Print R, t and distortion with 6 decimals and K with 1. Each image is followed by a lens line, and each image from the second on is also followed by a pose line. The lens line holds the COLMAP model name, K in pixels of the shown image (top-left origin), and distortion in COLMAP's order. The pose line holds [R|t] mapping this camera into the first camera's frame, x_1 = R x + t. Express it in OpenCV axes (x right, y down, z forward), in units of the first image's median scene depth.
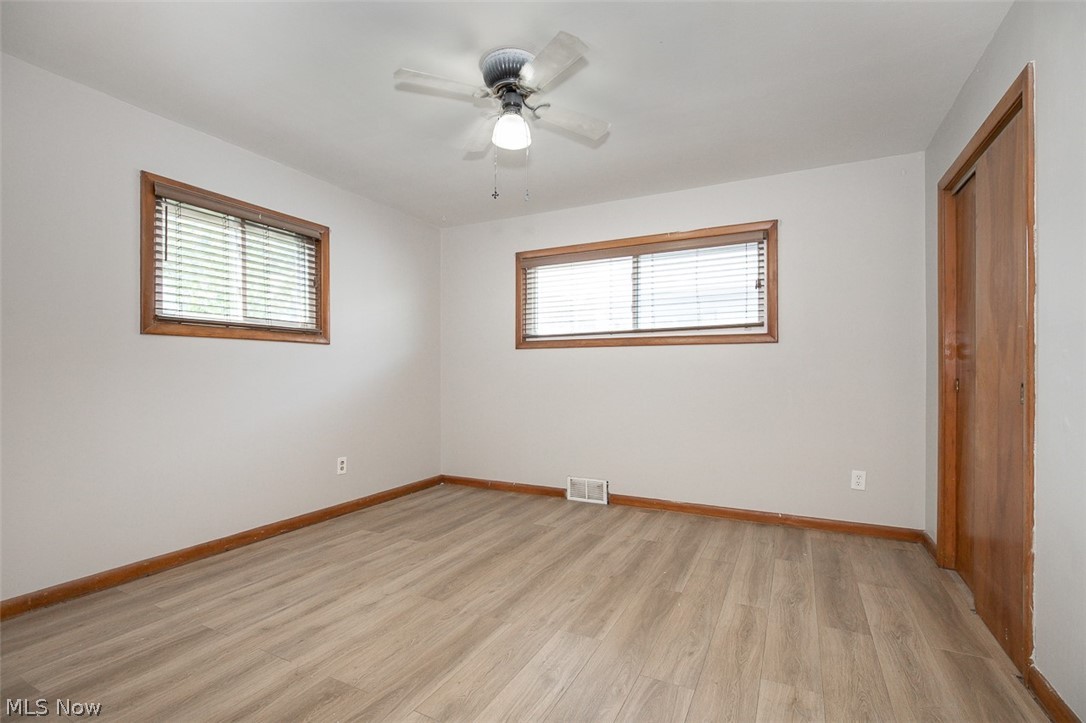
lens RADIAL K [[511.3, 0, 536.5], [0, 511.3, 373.8], [0, 0, 1]] dist [-0.001971, 0.000100]
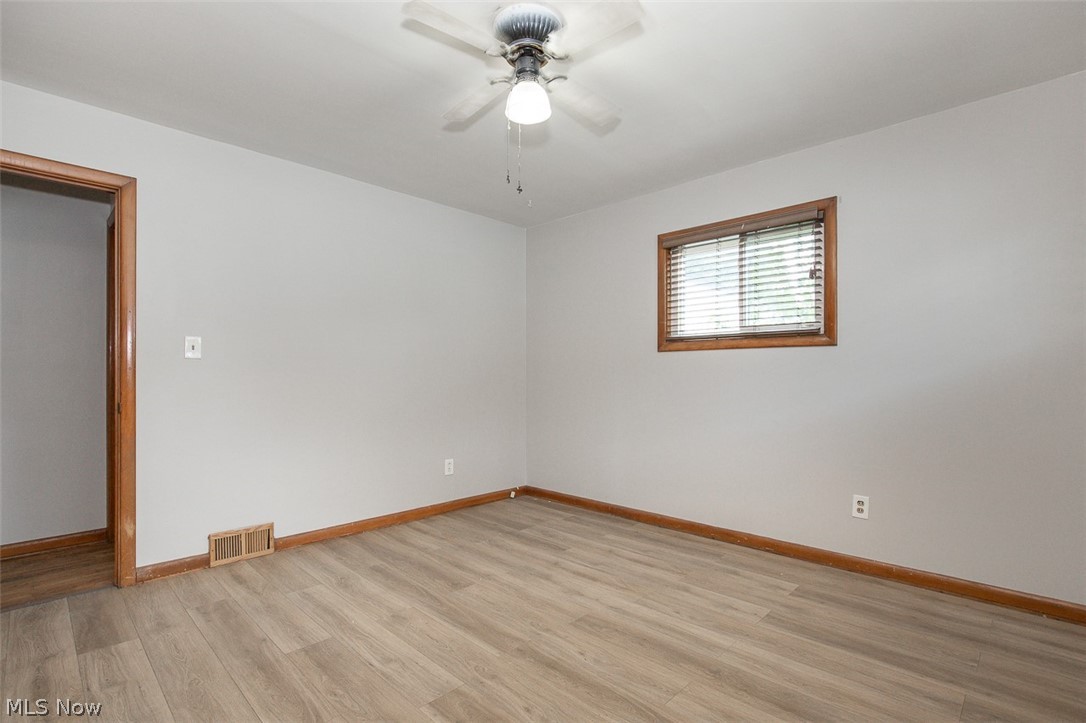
lens RADIAL K [[511.3, 0, 536.5], [0, 511.3, 373.8], [0, 0, 1]] dist [-0.001971, 0.000100]
pose [[-0.301648, -0.002167, -0.953417, 0.689587], [-0.001738, 0.999997, -0.001723, -0.015968], [0.953418, 0.001137, -0.301651, 1.144523]]
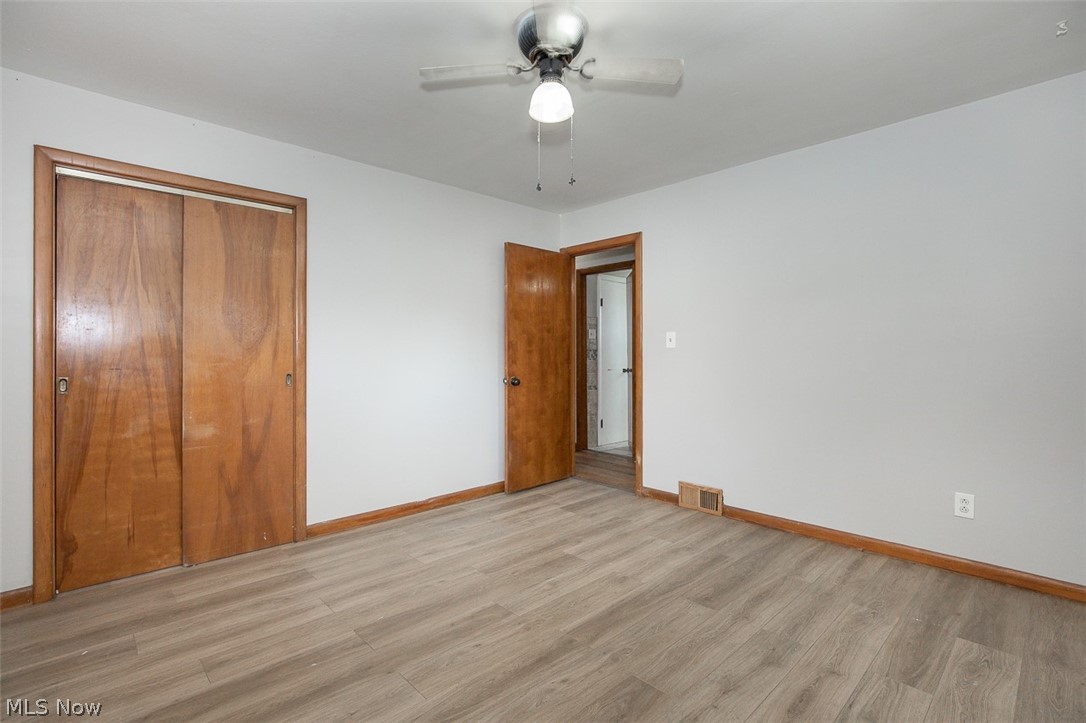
lens RADIAL K [[498.2, 0, 542.6], [0, 498.2, 352.4], [0, 0, 1]] dist [-0.002037, -0.000123]
pose [[-0.948967, 0.000308, 0.315374, -0.272638], [0.000633, 0.999999, 0.000927, -0.038733], [-0.315374, 0.001079, -0.948967, 1.634189]]
